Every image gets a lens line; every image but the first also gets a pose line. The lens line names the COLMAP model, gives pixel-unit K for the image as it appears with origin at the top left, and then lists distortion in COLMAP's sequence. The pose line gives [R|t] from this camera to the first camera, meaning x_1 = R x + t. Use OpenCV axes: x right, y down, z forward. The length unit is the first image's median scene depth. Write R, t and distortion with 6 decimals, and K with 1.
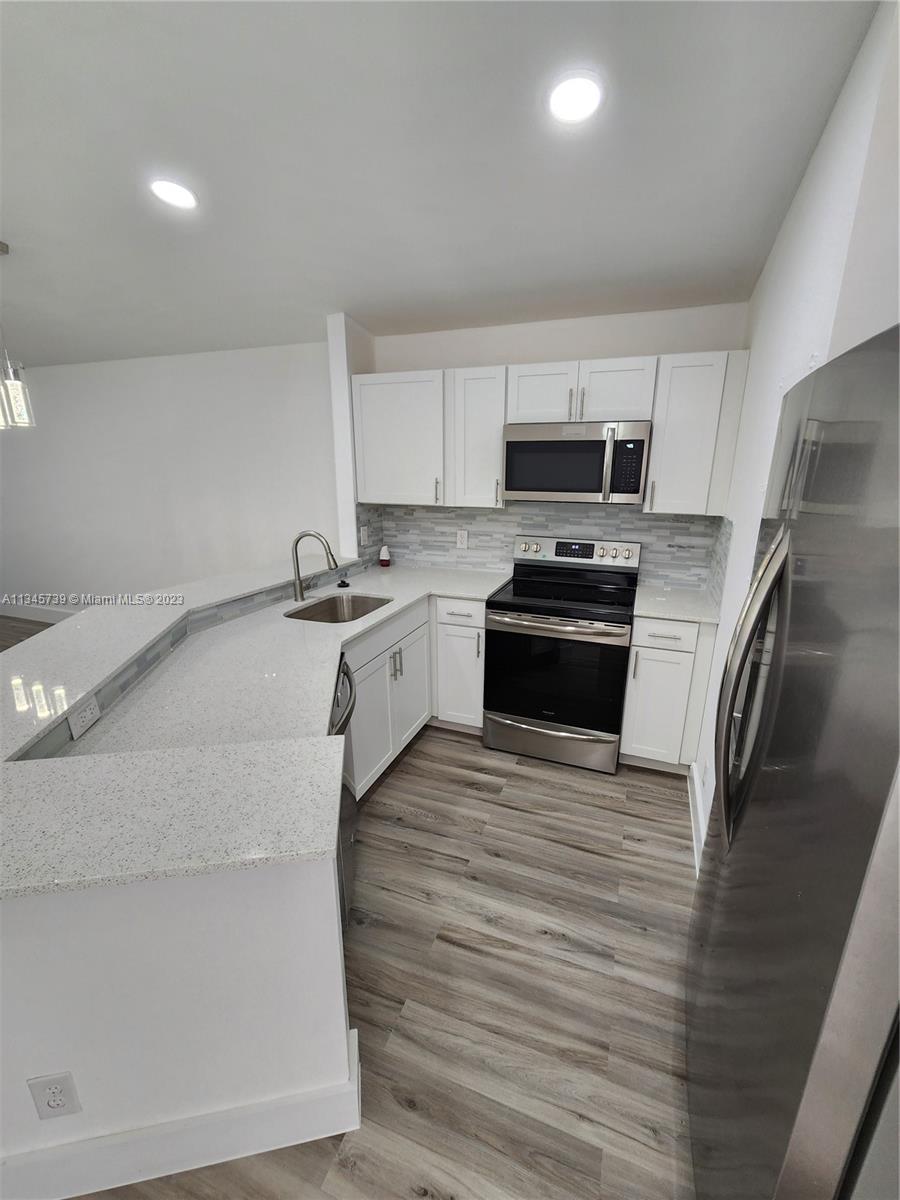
lens RADIAL K [[492.6, 0, 461.2], [0, 492.6, 607.4], [0, 0, 1]] dist [0.003966, -0.002754]
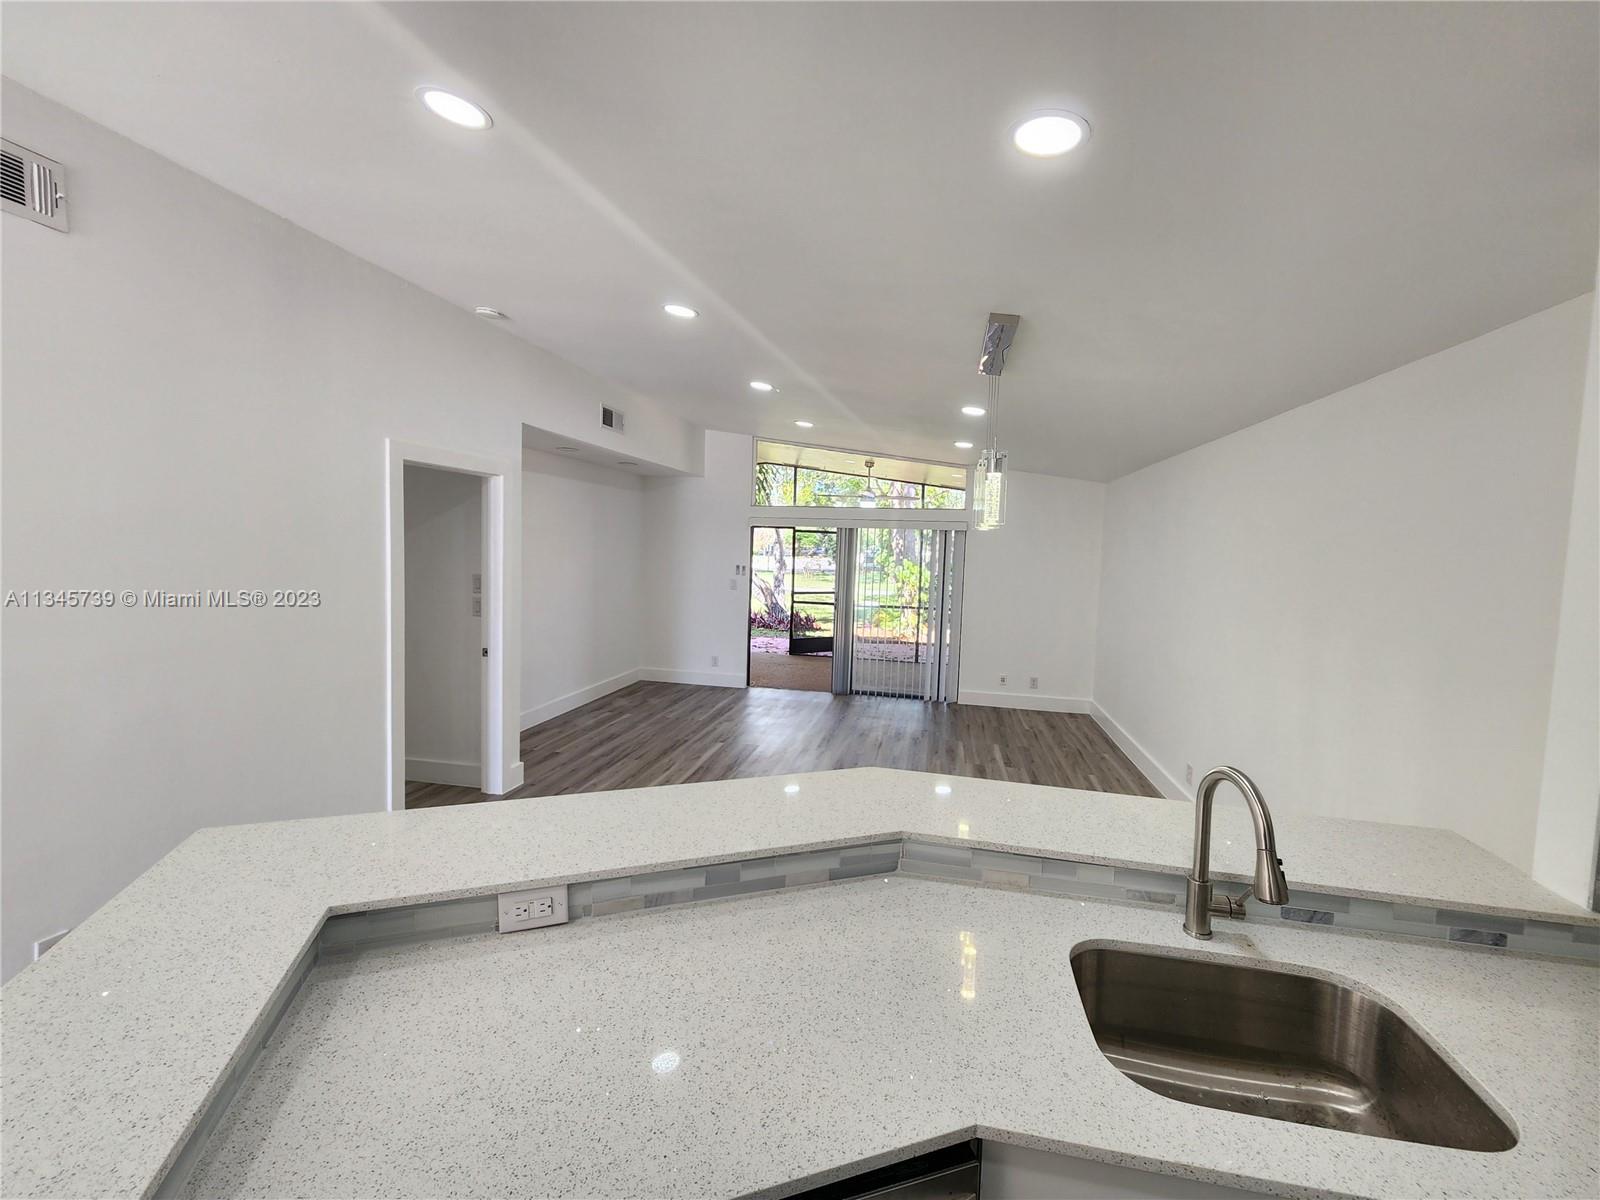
lens RADIAL K [[656.8, 0, 810.1], [0, 656.8, 585.6], [0, 0, 1]] dist [0.003966, -0.002754]
pose [[0.160381, 0.059513, -0.985259, 0.119613], [-0.303927, 0.952661, 0.008071, -0.192001], [0.939099, 0.298153, 0.170877, 0.567318]]
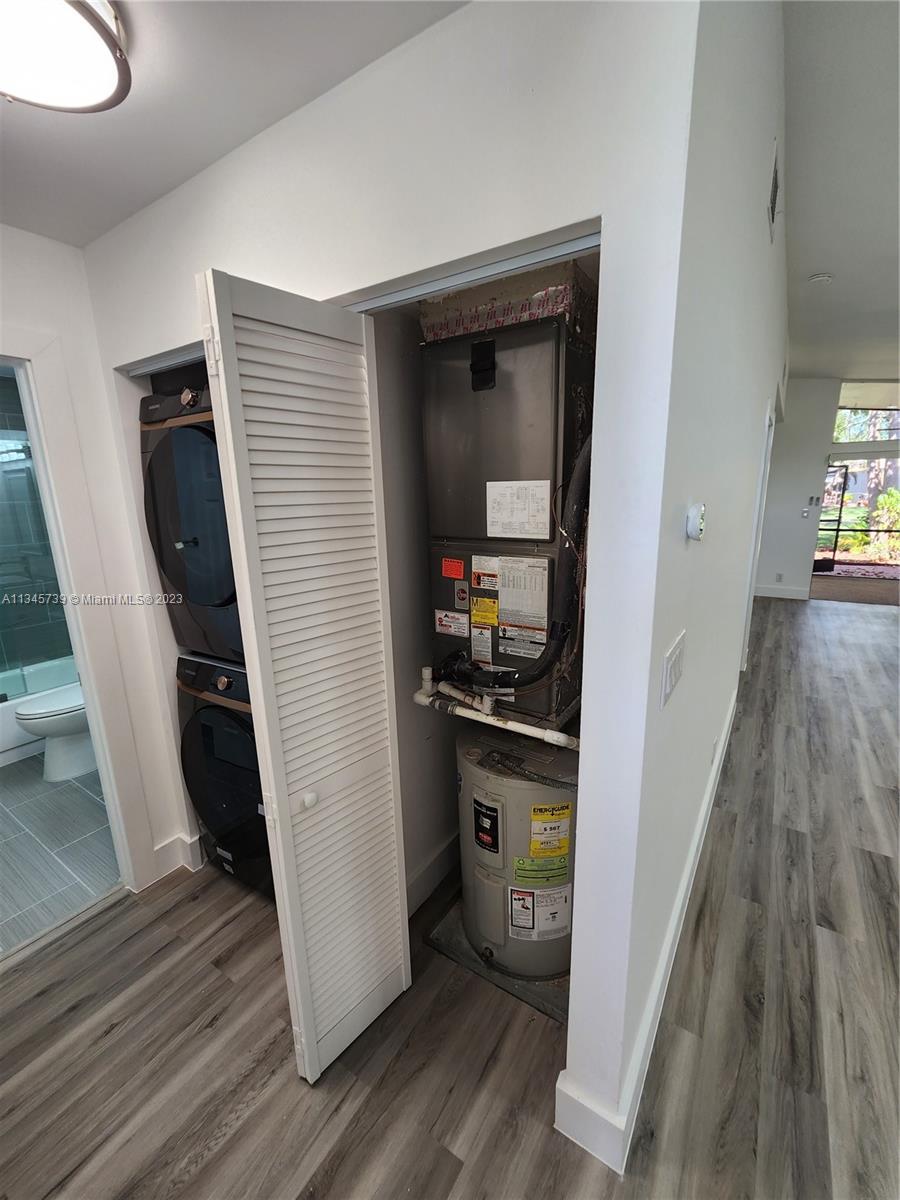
lens RADIAL K [[492.6, 0, 464.5], [0, 492.6, 608.0], [0, 0, 1]] dist [0.003966, -0.002754]
pose [[-0.211765, 0.231446, -0.949520, 0.151579], [-0.265906, 0.921259, 0.283861, 0.146364], [0.940452, 0.312595, -0.133548, -0.496900]]
